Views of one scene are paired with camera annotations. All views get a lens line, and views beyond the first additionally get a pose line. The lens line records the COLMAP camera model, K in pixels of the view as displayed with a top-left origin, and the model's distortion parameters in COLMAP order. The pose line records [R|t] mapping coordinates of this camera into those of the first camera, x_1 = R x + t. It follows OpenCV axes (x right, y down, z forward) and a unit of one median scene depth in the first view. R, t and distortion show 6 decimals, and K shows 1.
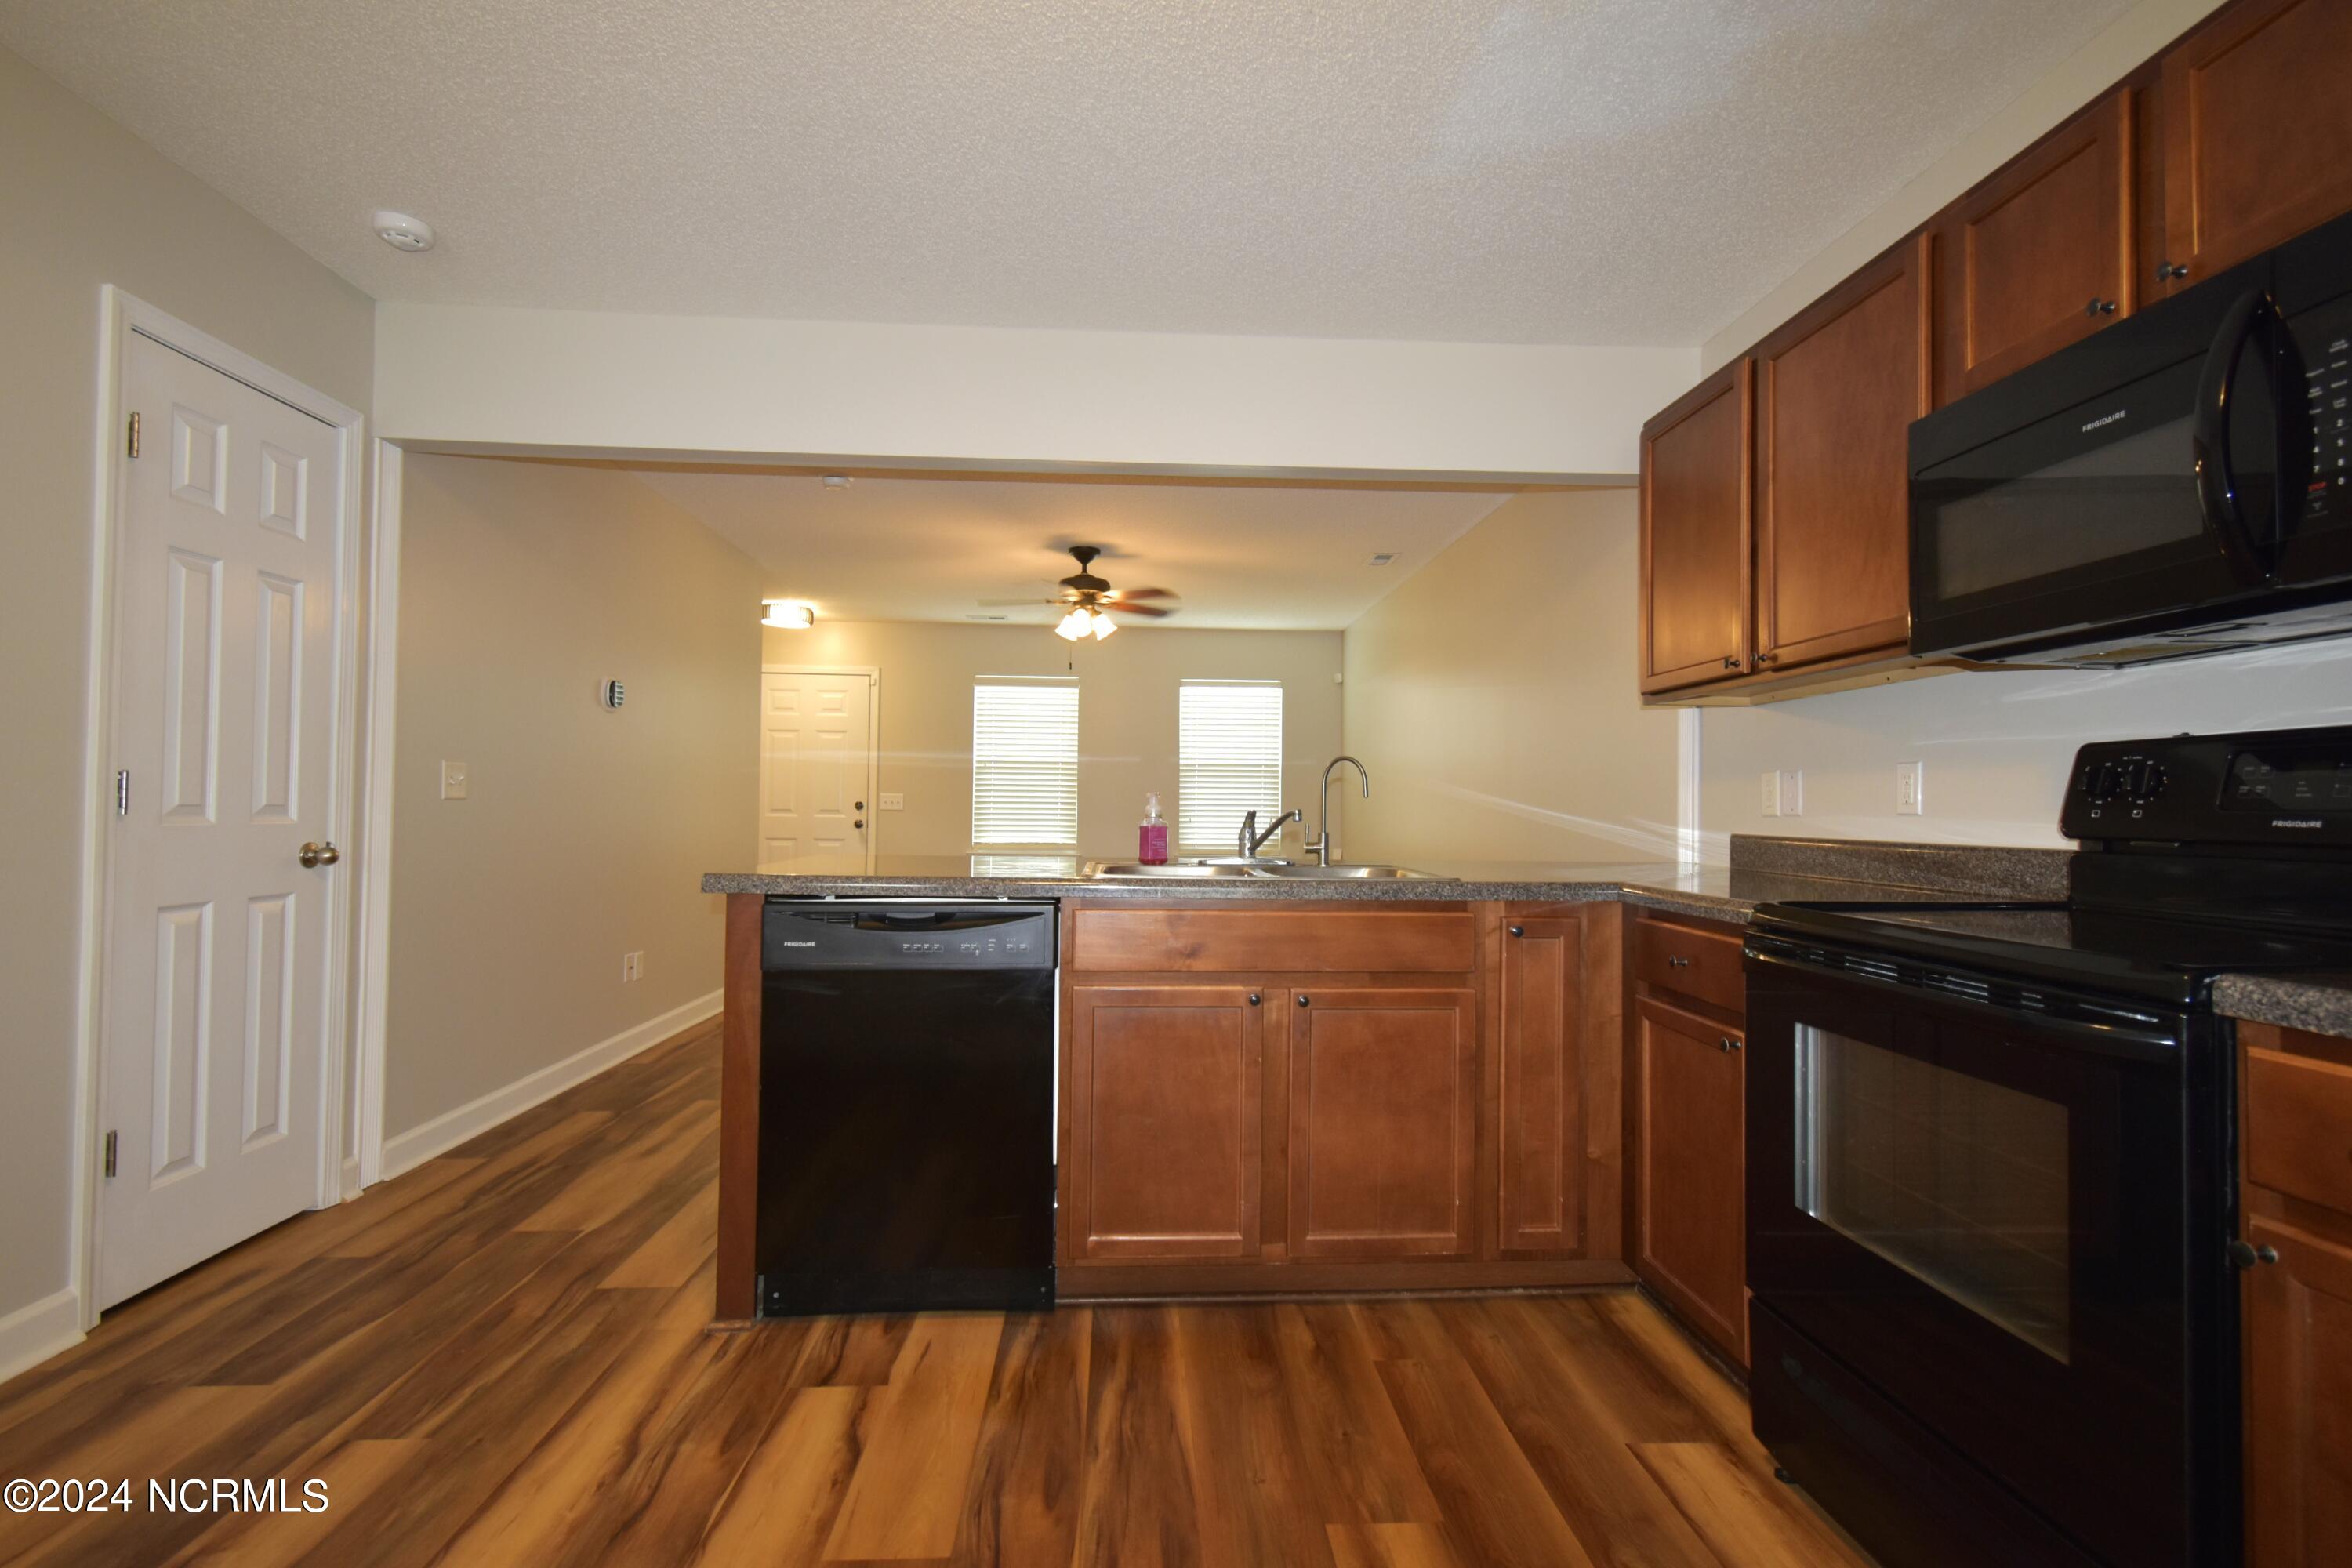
lens RADIAL K [[1078.0, 0, 1176.0], [0, 1078.0, 784.0], [0, 0, 1]] dist [0.002354, 0.000793]
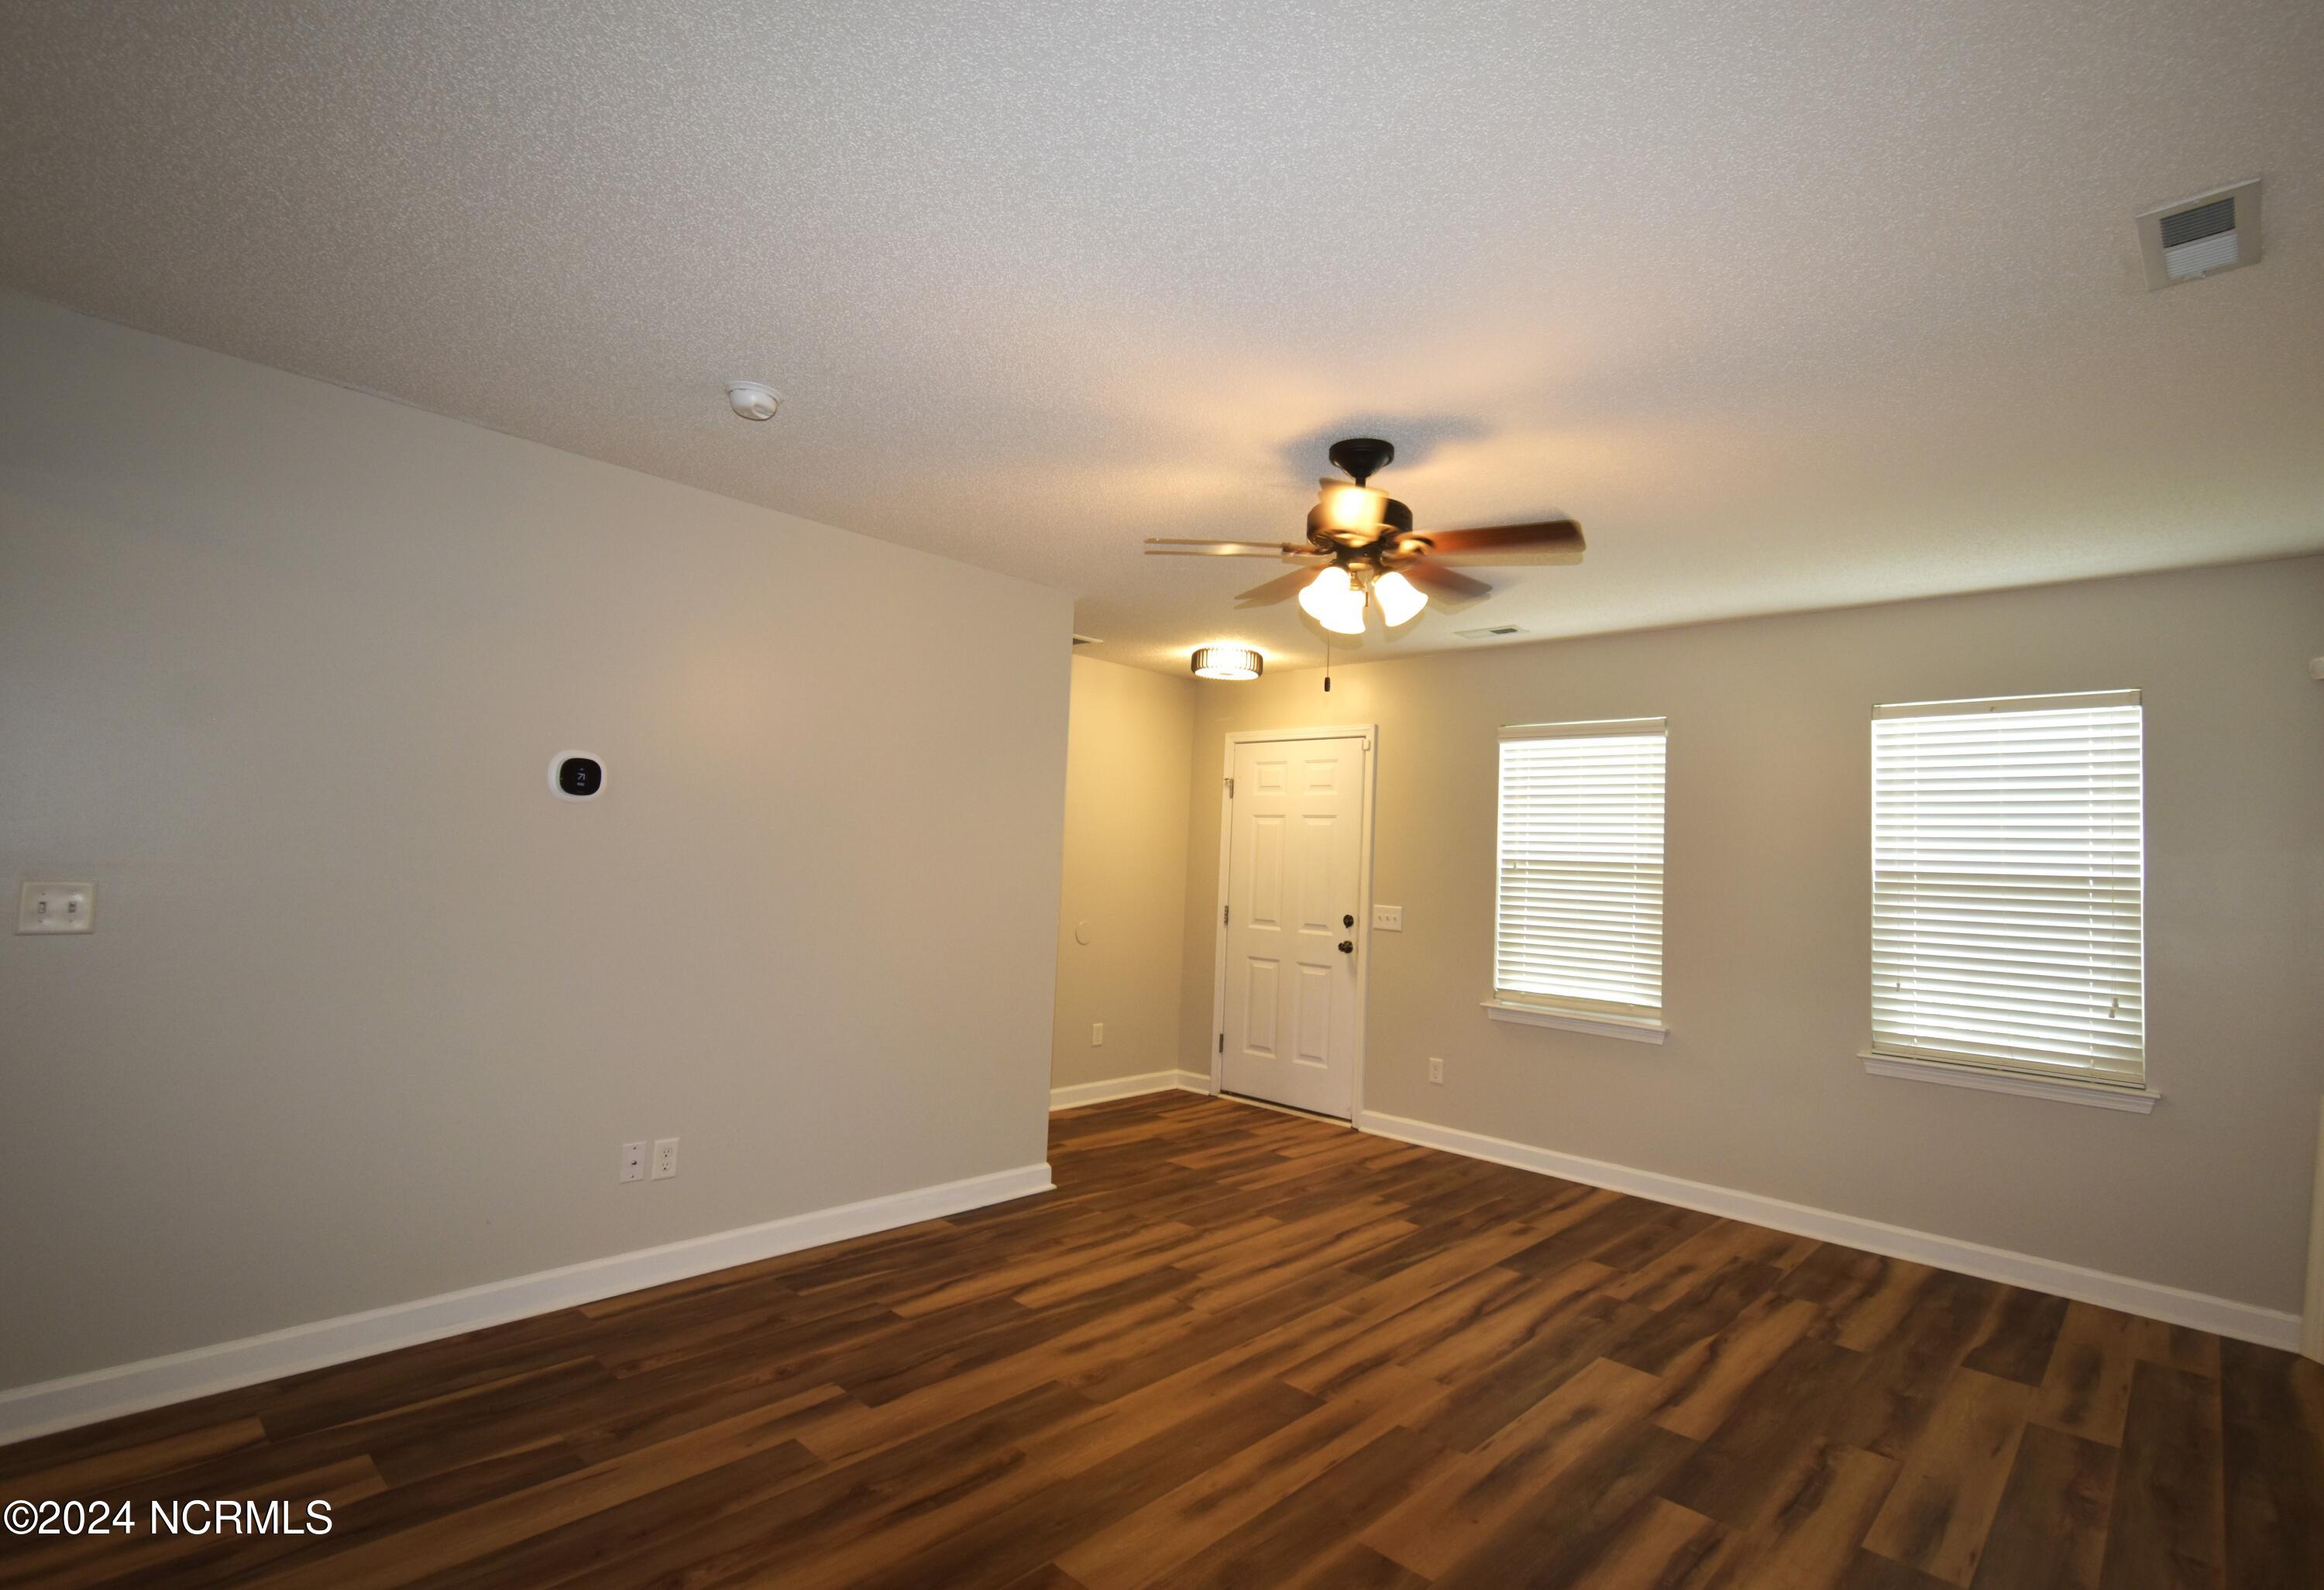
lens RADIAL K [[1087.9, 0, 1188.8], [0, 1087.9, 793.4], [0, 0, 1]] dist [0.000752, -0.000018]
pose [[0.692839, -0.026496, -0.720606, 0.541373], [-0.018396, 0.998350, -0.054396, -0.080454], [0.720858, 0.050944, 0.691208, 1.530783]]
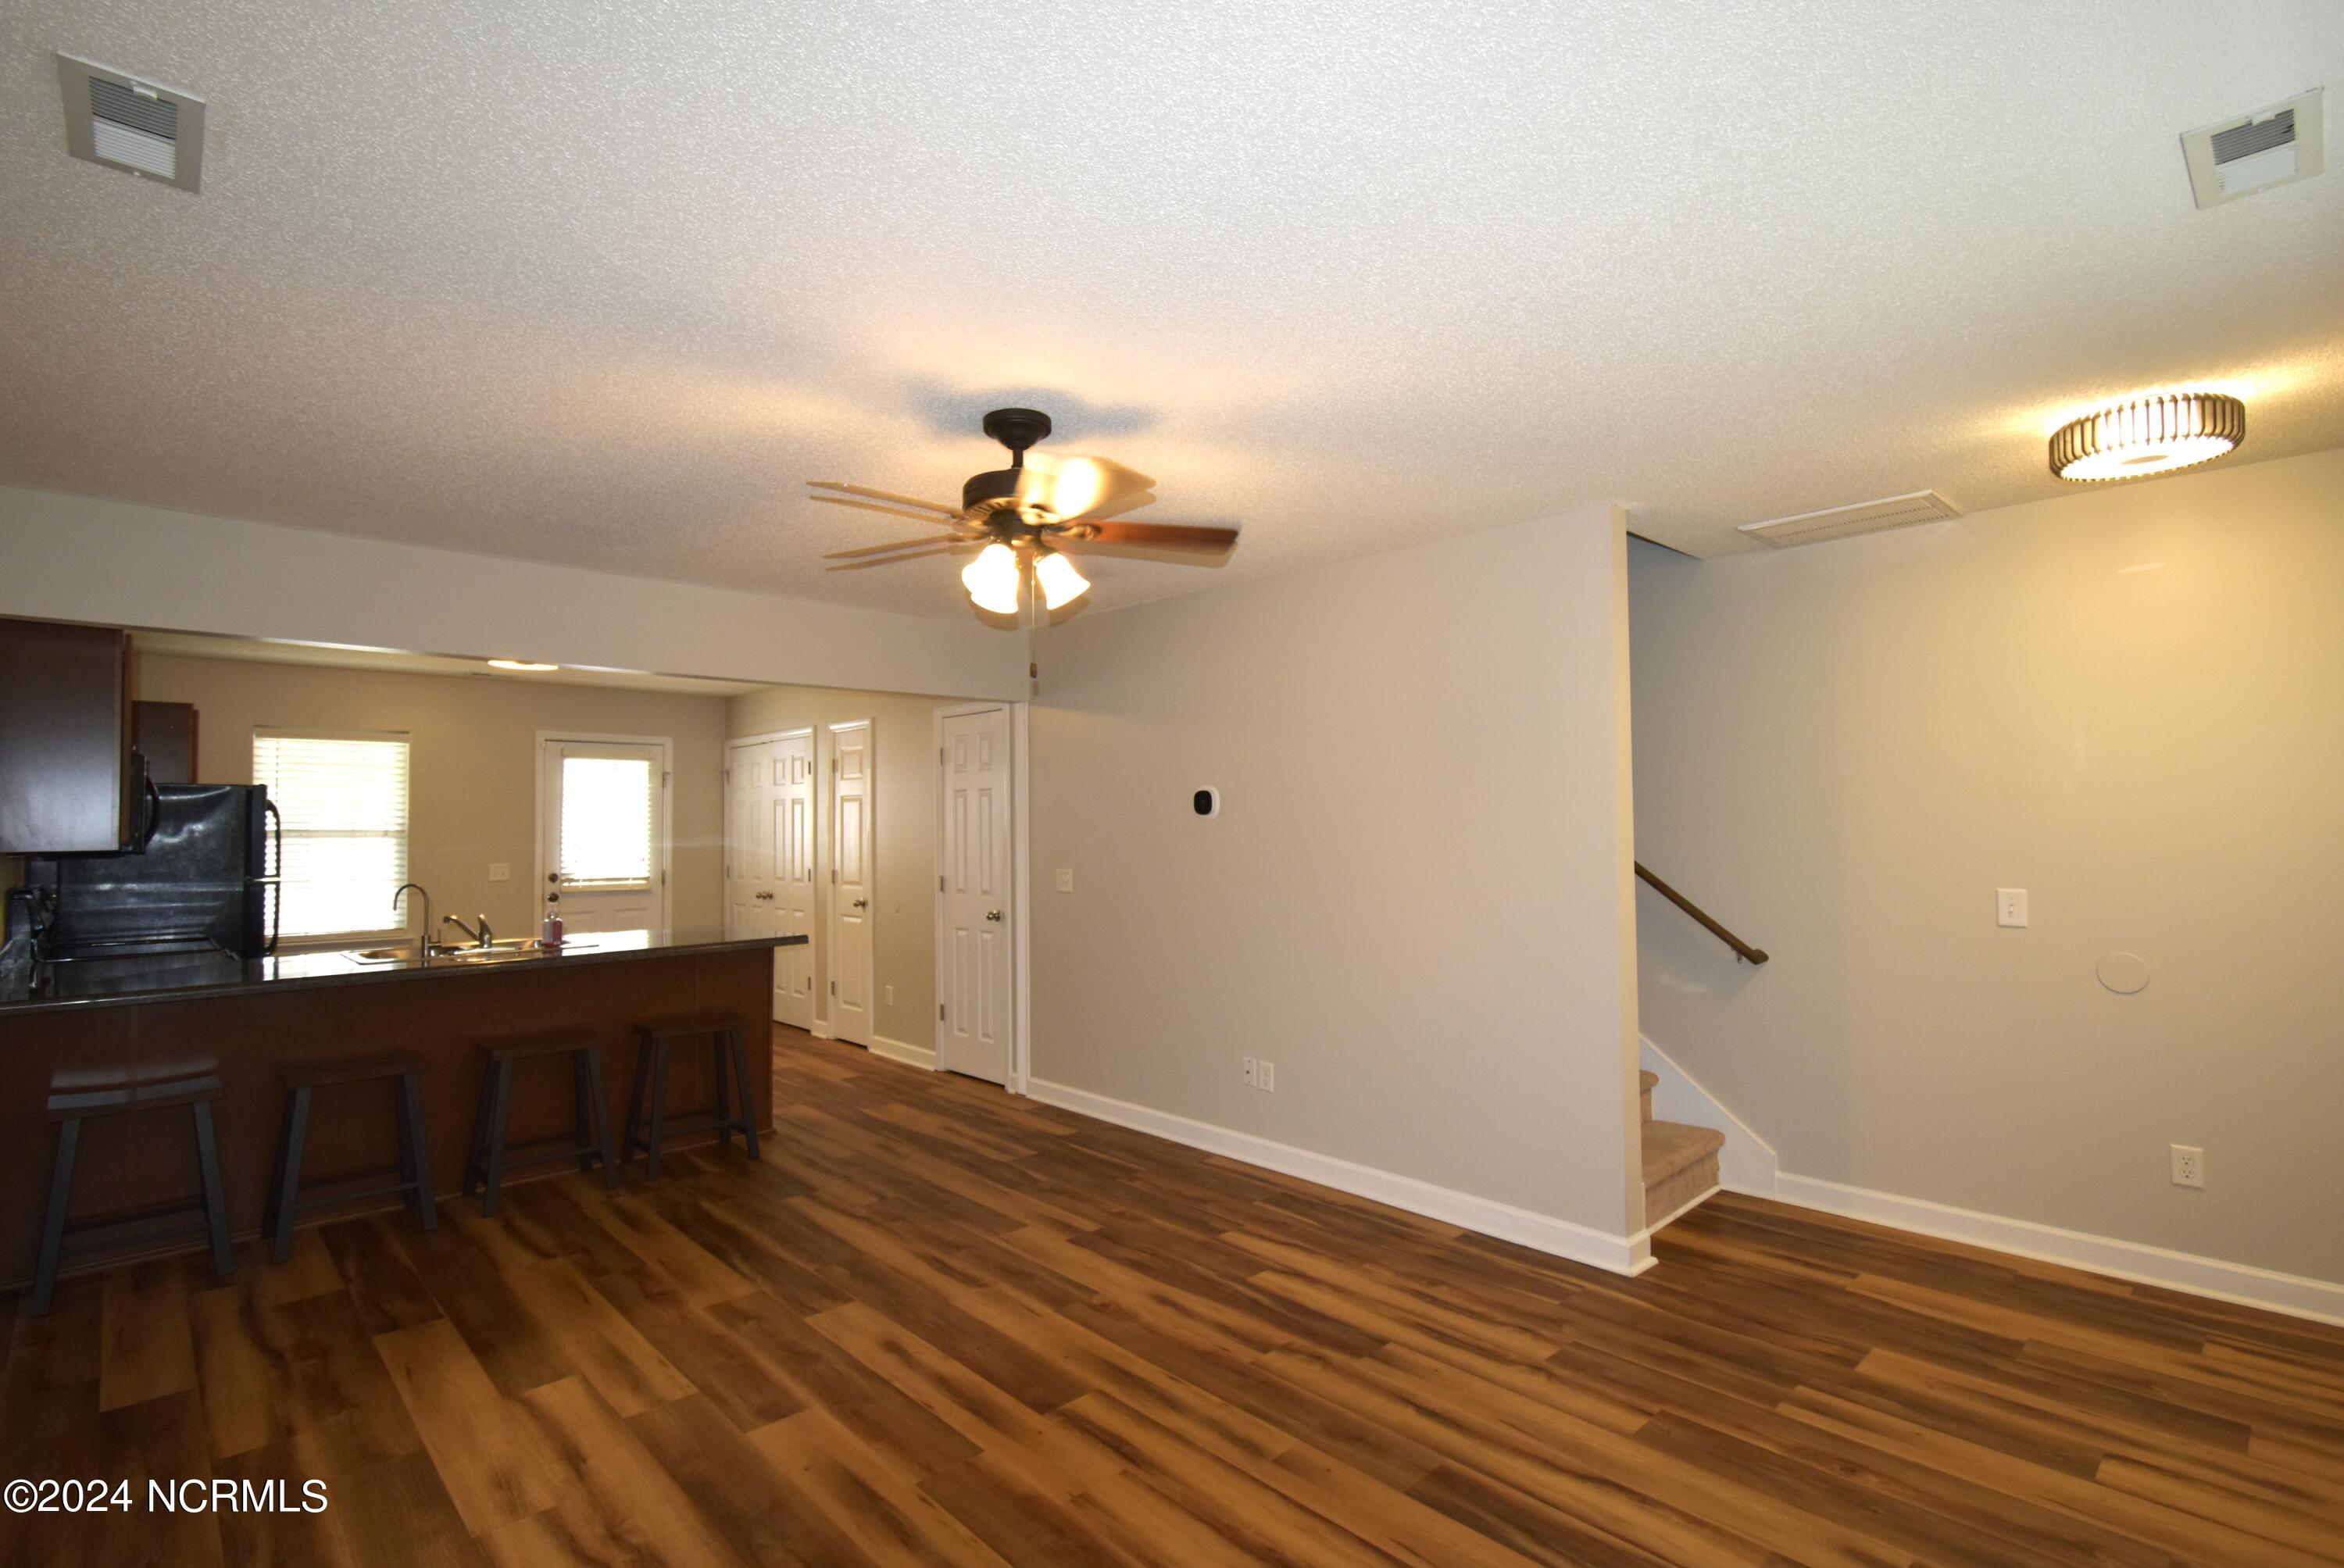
lens RADIAL K [[1109.2, 0, 1172.0], [0, 1109.2, 784.0], [0, 0, 1]] dist [0.001521, 0.000699]
pose [[-0.762596, -0.023783, -0.646438, 0.433407], [0.016764, 0.998262, -0.056504, -0.075395], [0.646658, -0.053926, -0.760871, 3.533096]]
